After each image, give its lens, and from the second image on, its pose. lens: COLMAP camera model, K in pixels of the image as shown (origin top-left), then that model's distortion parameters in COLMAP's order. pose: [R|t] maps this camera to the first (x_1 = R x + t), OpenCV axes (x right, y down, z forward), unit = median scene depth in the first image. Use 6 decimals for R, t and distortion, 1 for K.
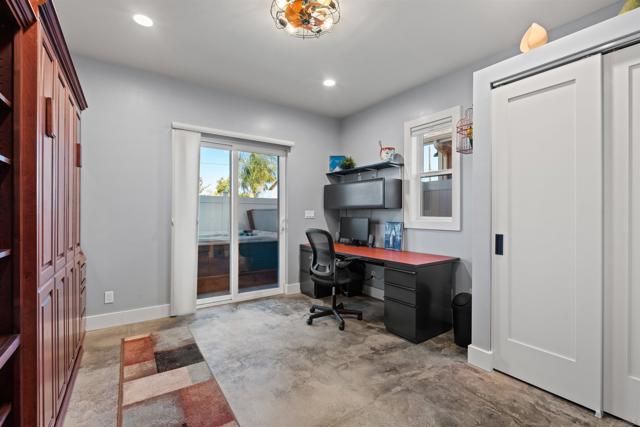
lens RADIAL K [[283.7, 0, 320.0], [0, 283.7, 213.5], [0, 0, 1]] dist [-0.012573, 0.000035]
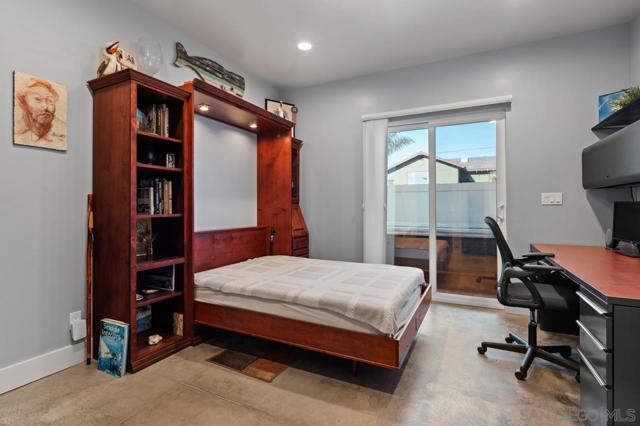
lens RADIAL K [[308.3, 0, 320.0], [0, 308.3, 213.0], [0, 0, 1]] dist [-0.000020, -0.000096]
pose [[0.472157, 0.019546, -0.881298, 0.426076], [0.009454, 0.999584, 0.027235, 0.014790], [0.881464, -0.021191, 0.471776, 0.270910]]
